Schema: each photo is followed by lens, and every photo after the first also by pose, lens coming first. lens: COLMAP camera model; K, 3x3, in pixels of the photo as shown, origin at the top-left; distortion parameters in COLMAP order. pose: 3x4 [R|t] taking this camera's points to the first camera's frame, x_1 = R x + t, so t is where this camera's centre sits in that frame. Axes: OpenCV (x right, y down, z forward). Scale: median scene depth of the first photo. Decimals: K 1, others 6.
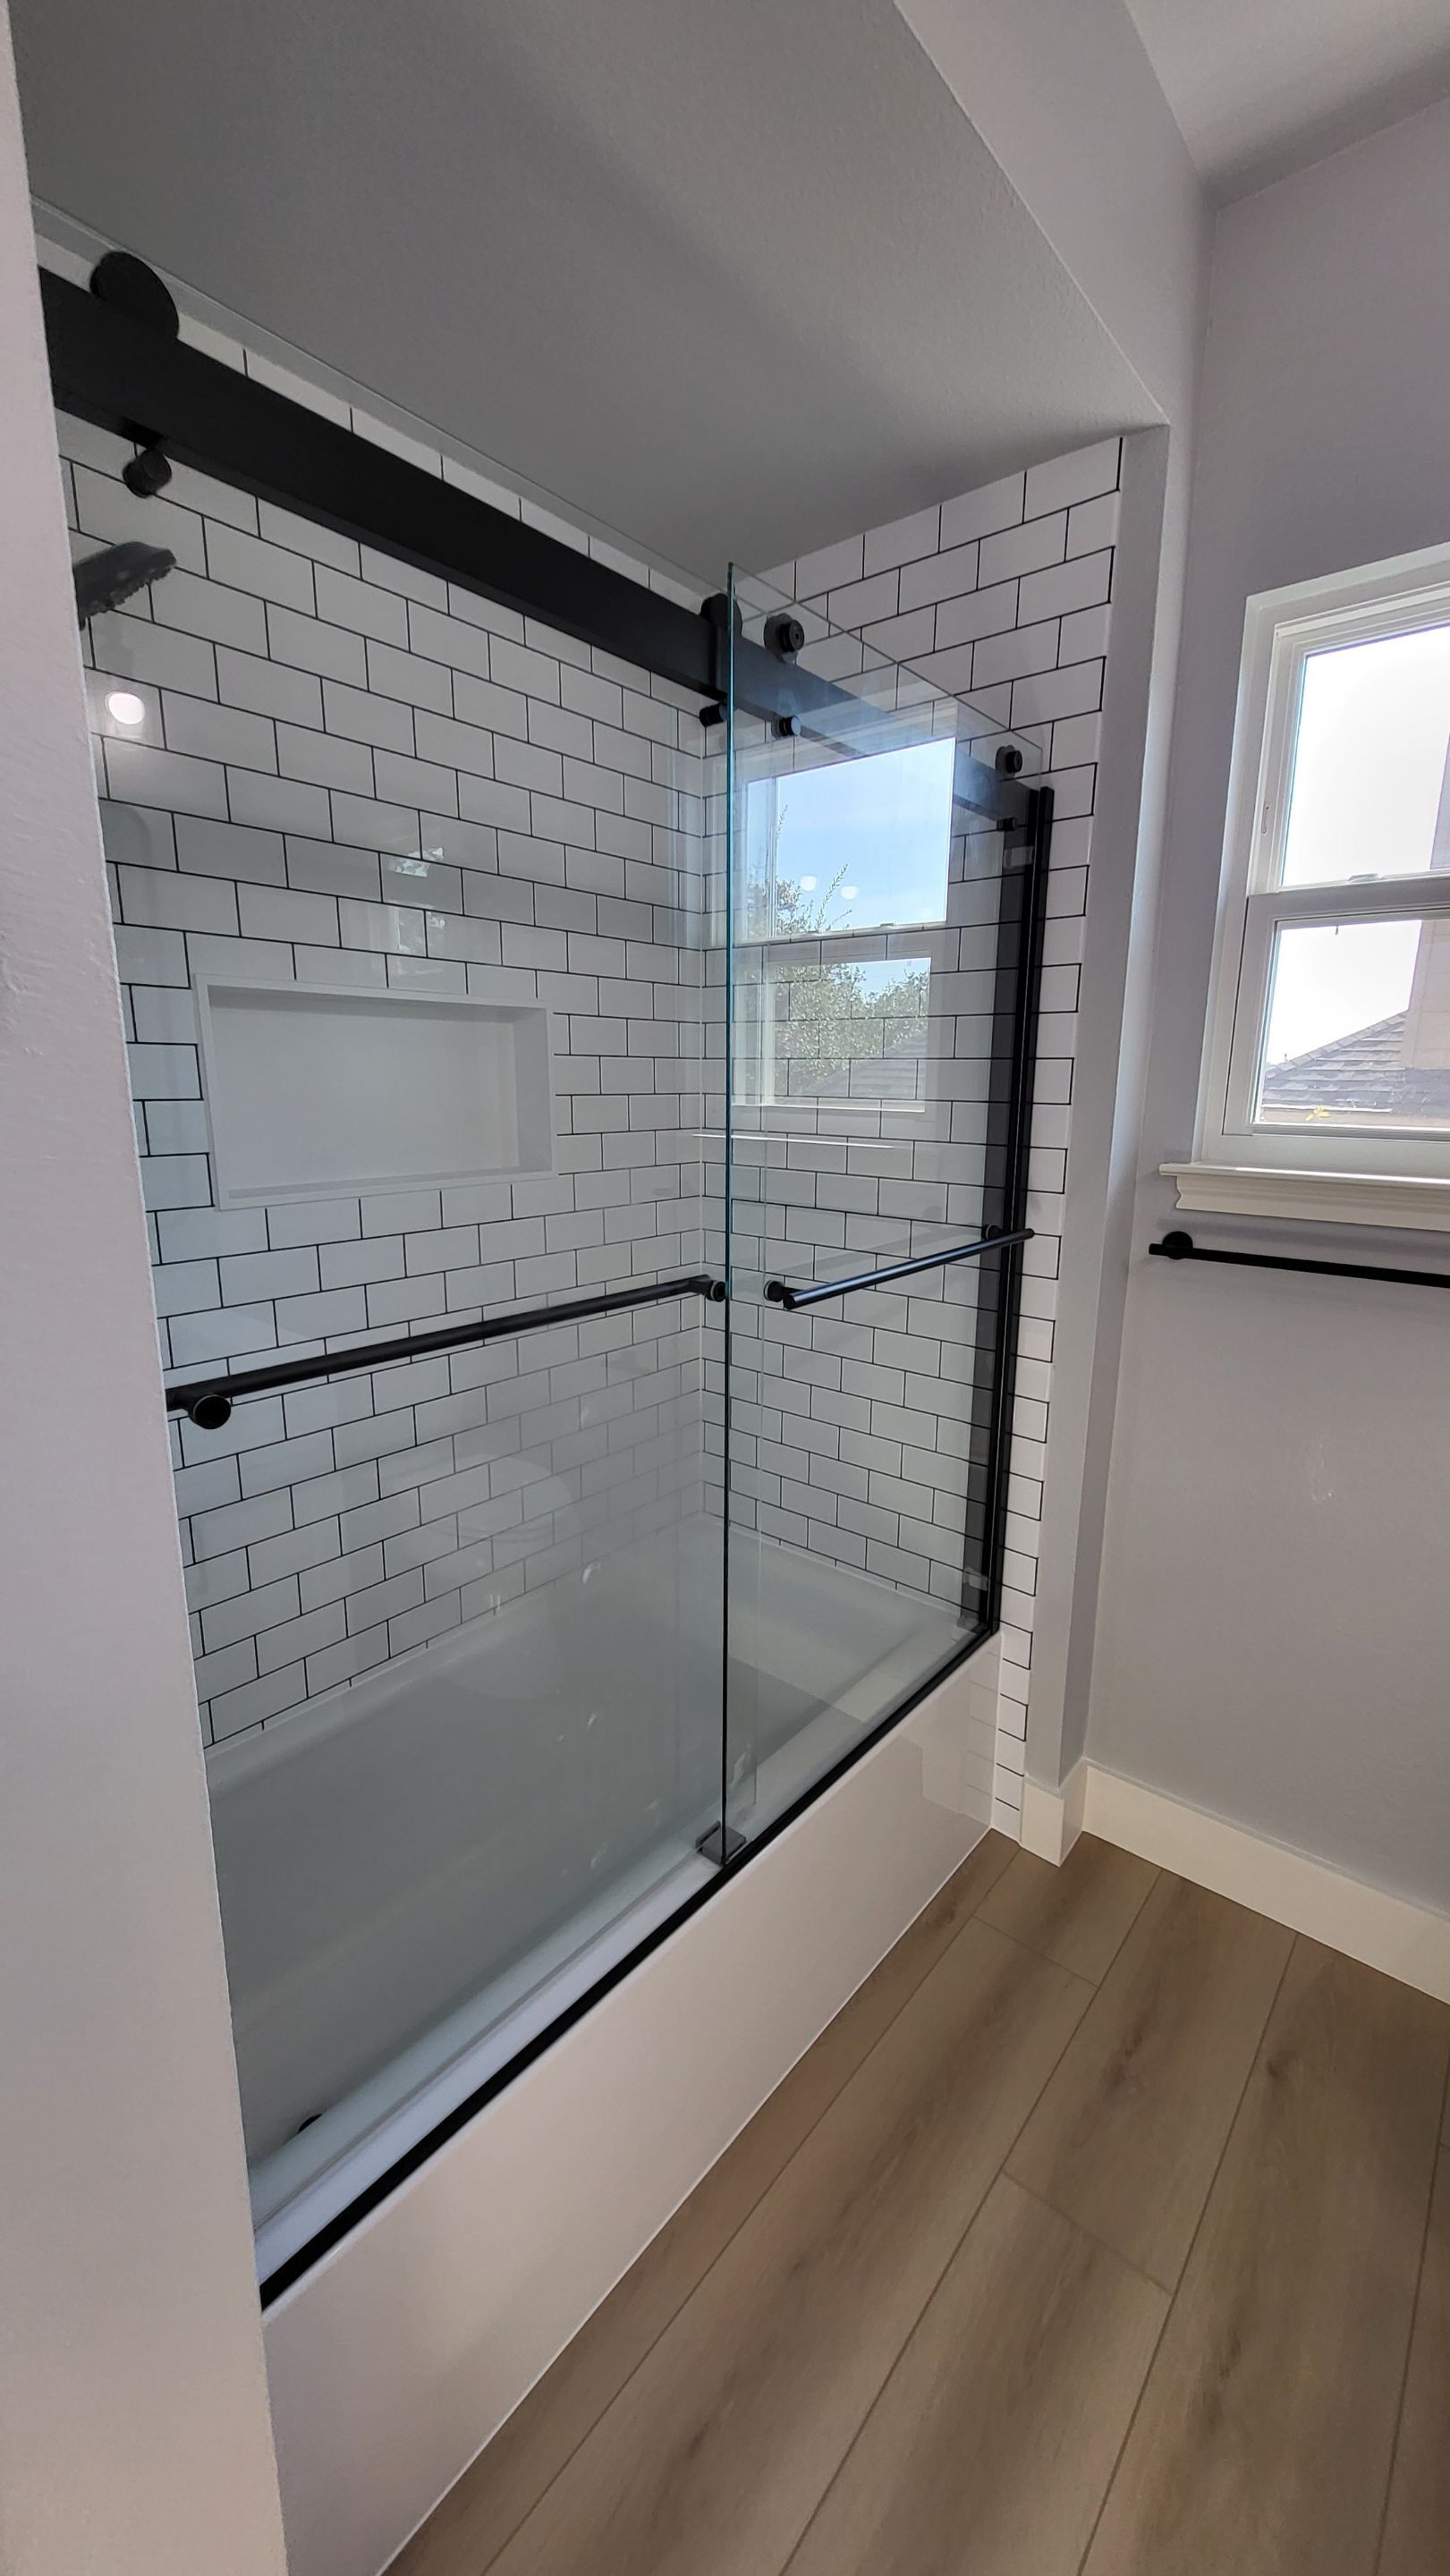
lens RADIAL K [[1014.1, 0, 735.0], [0, 1014.1, 1288.0], [0, 0, 1]] dist [0.009468, -0.002649]
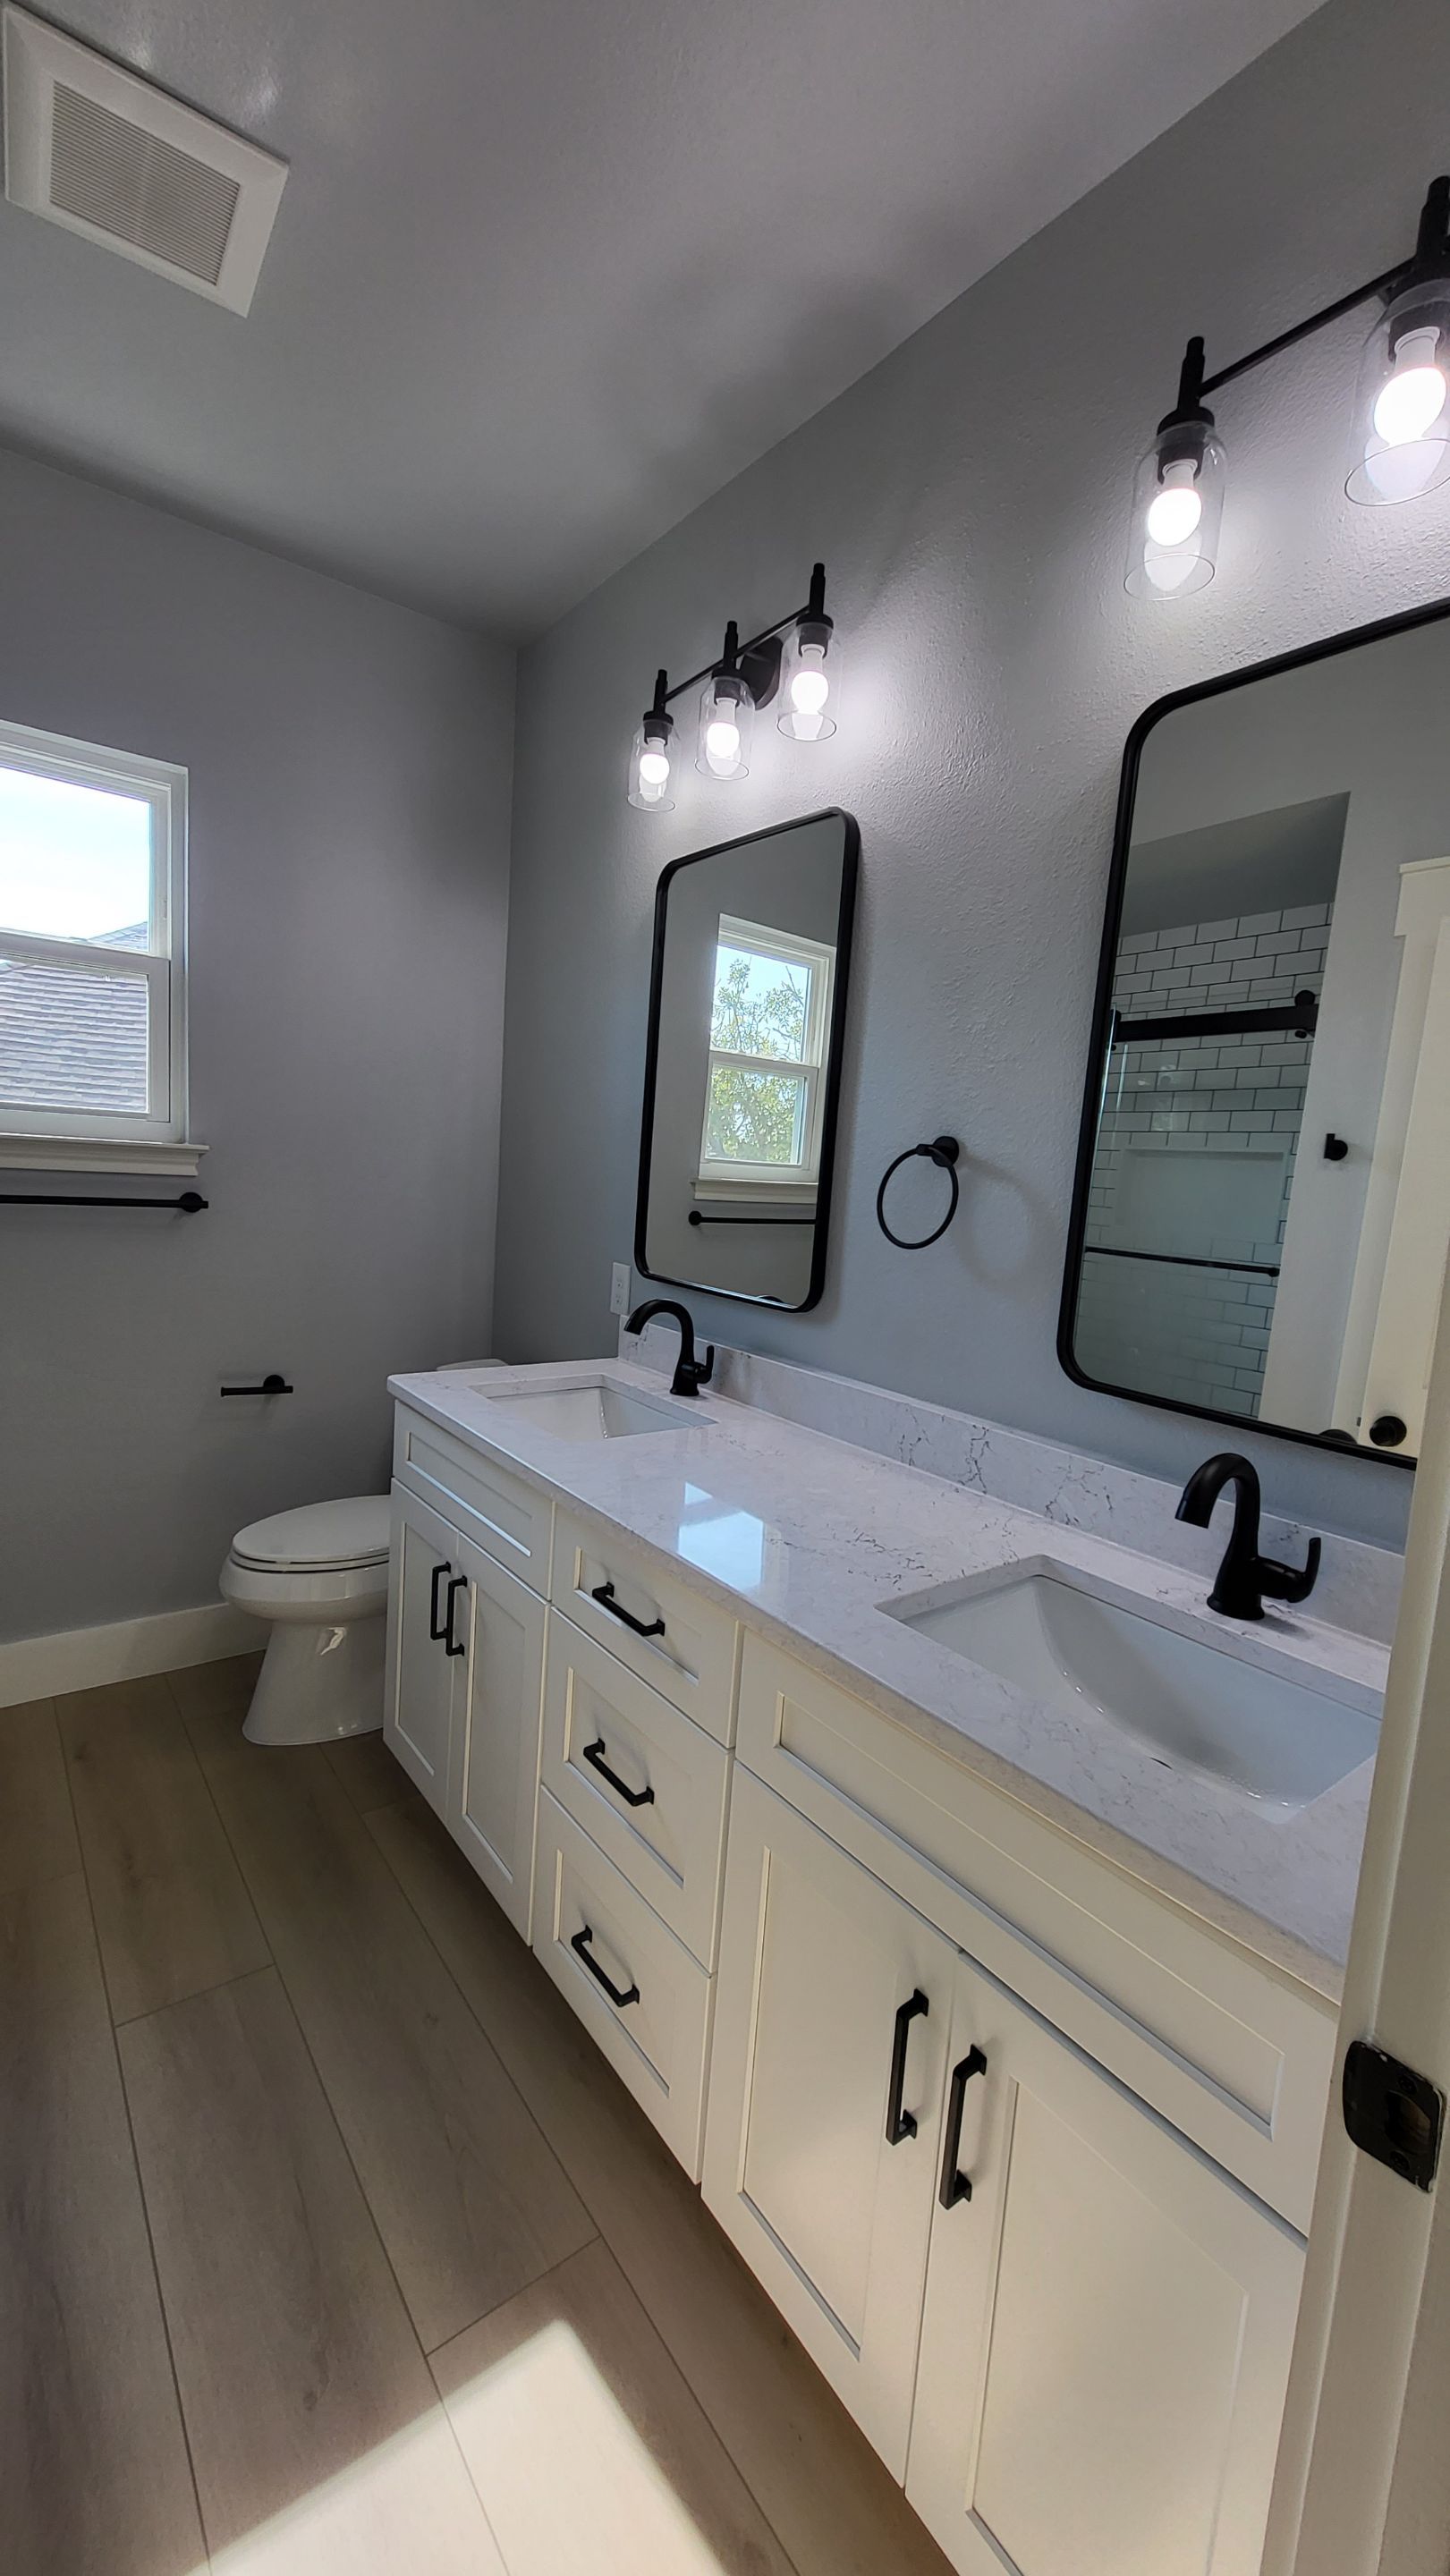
lens RADIAL K [[1014.1, 0, 751.0], [0, 1014.1, 1287.7], [0, 0, 1]] dist [0.009468, -0.002649]
pose [[0.215295, -0.106028, 0.970776, -0.522343], [0.131667, 0.988163, 0.078726, 0.112415], [-0.967632, 0.110870, 0.226707, -0.274053]]
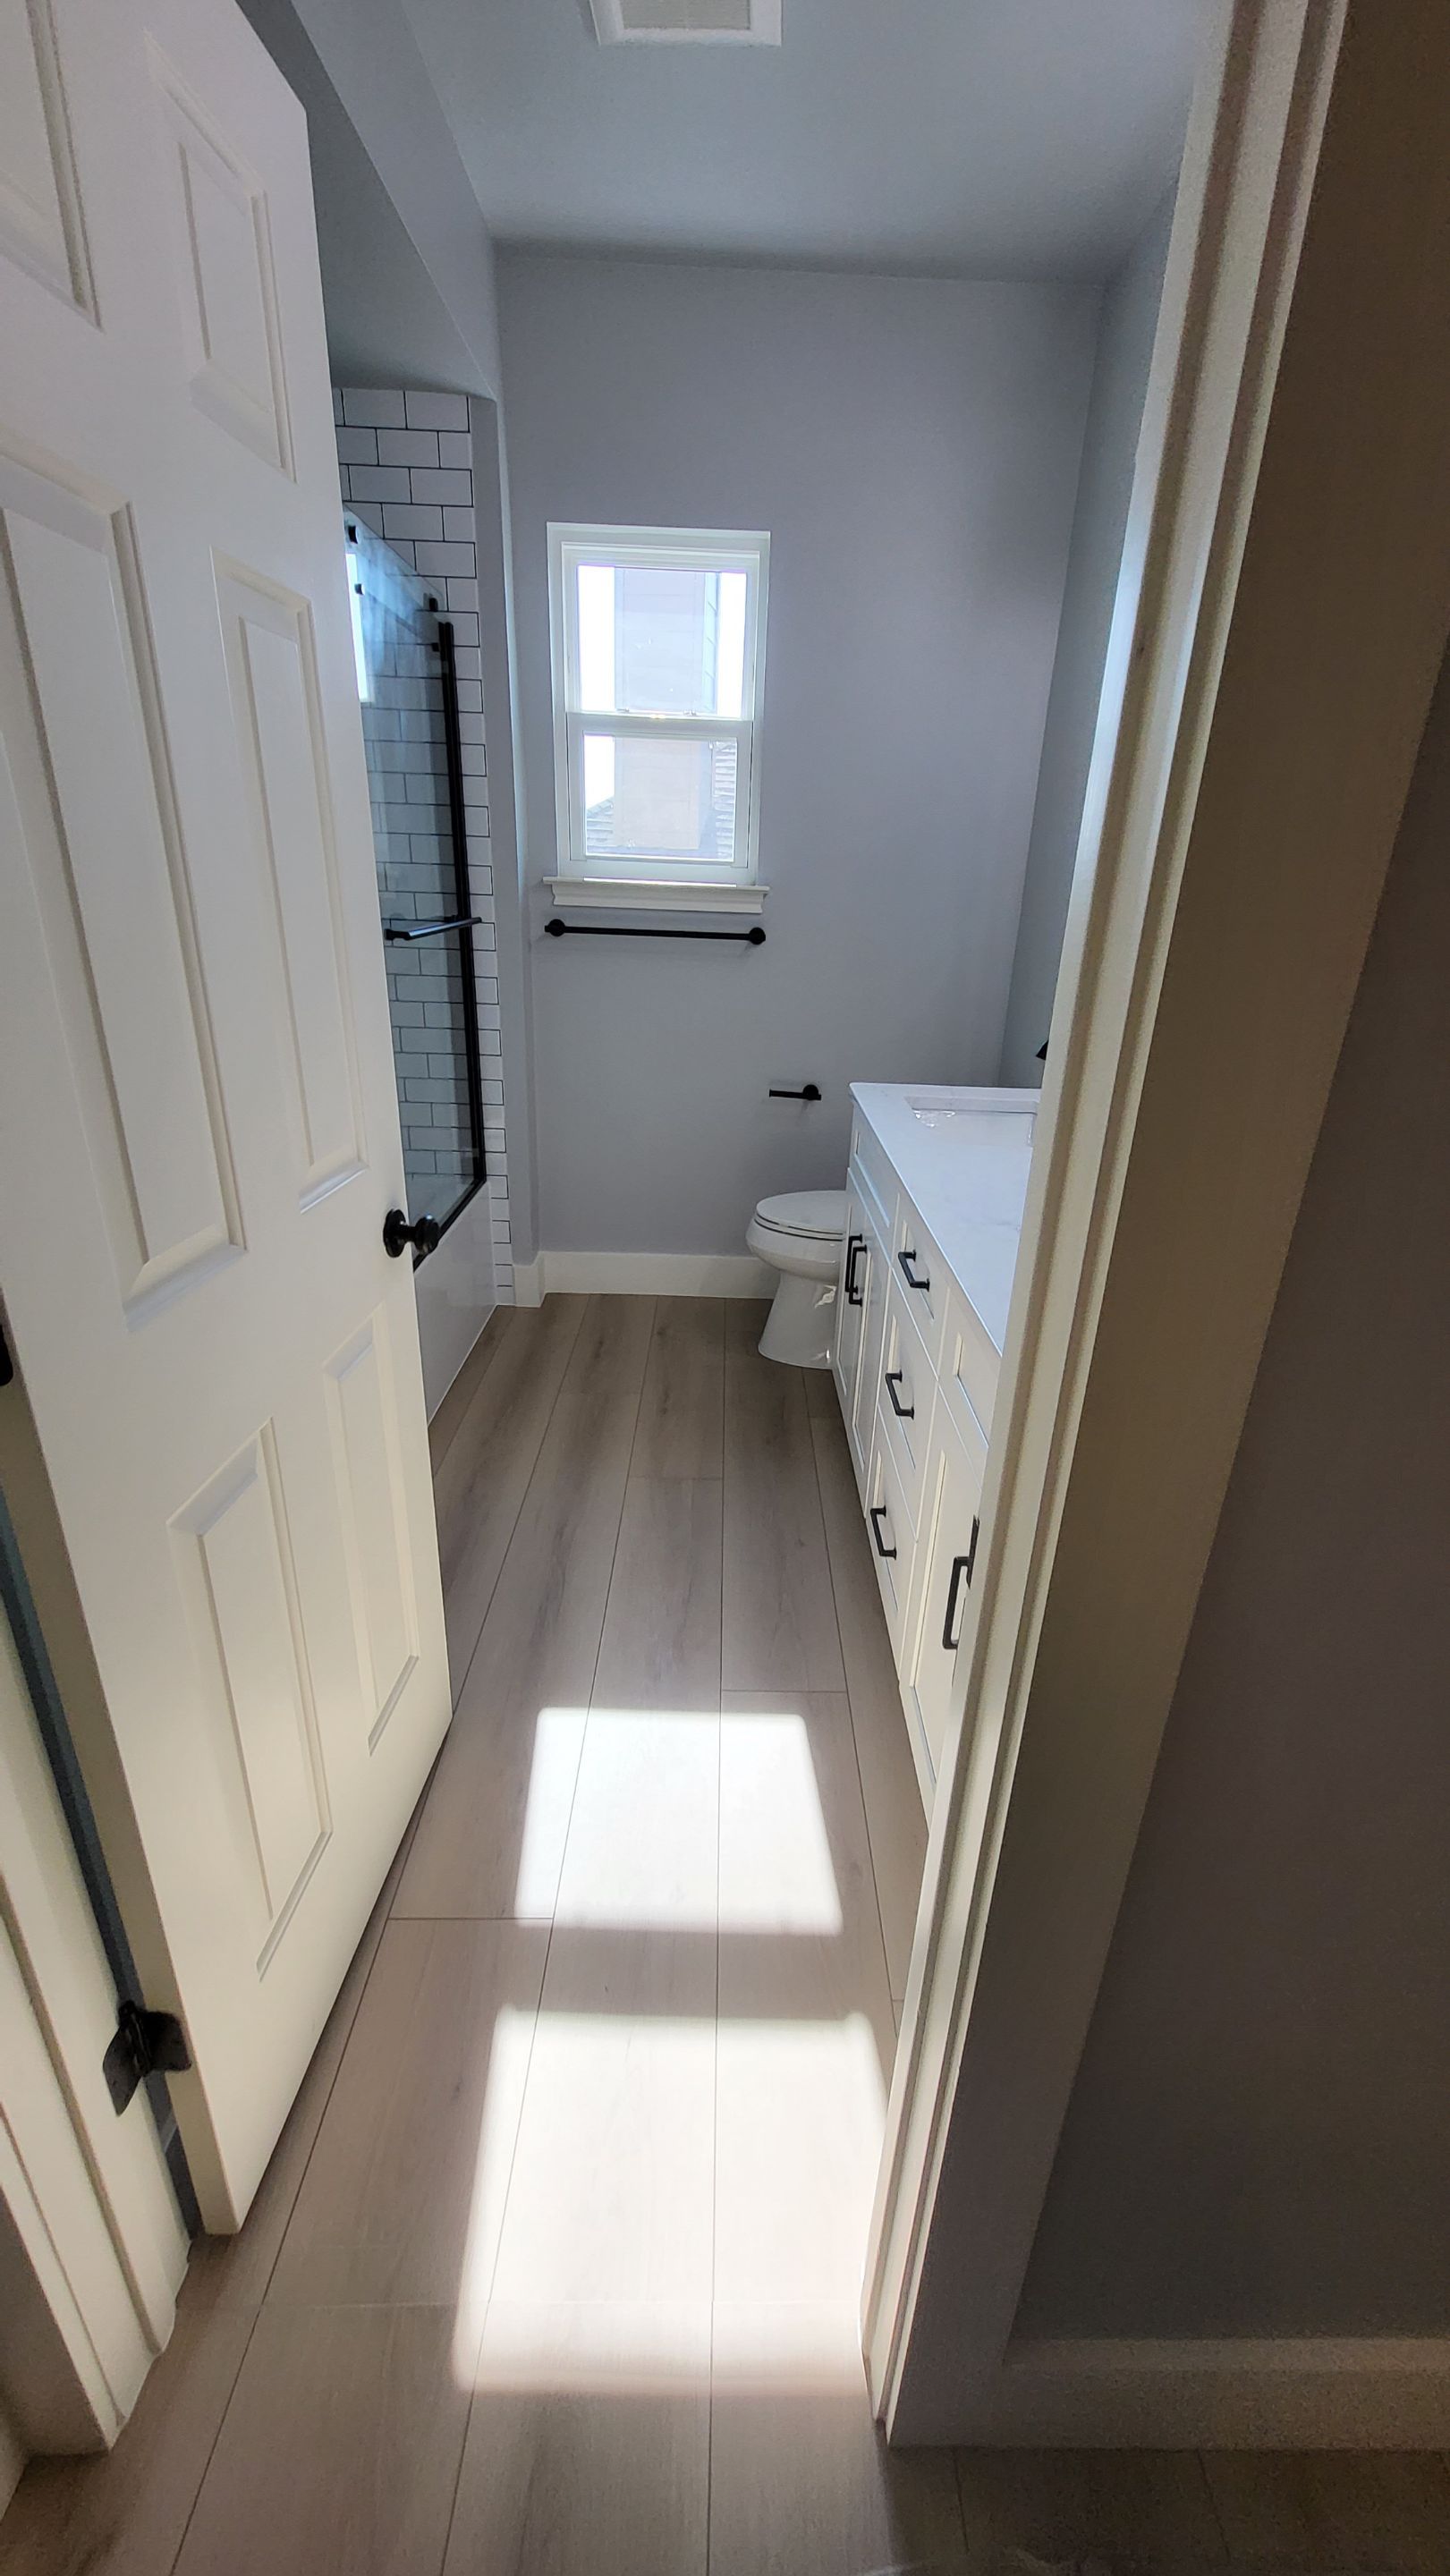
lens RADIAL K [[1014.1, 0, 741.5], [0, 1014.1, 1290.4], [0, 0, 1]] dist [0.009468, -0.002649]
pose [[0.765024, -0.222679, 0.604278, -0.519407], [0.097547, 0.967559, 0.233054, 0.186990], [-0.636571, -0.119346, 0.761928, -0.609767]]
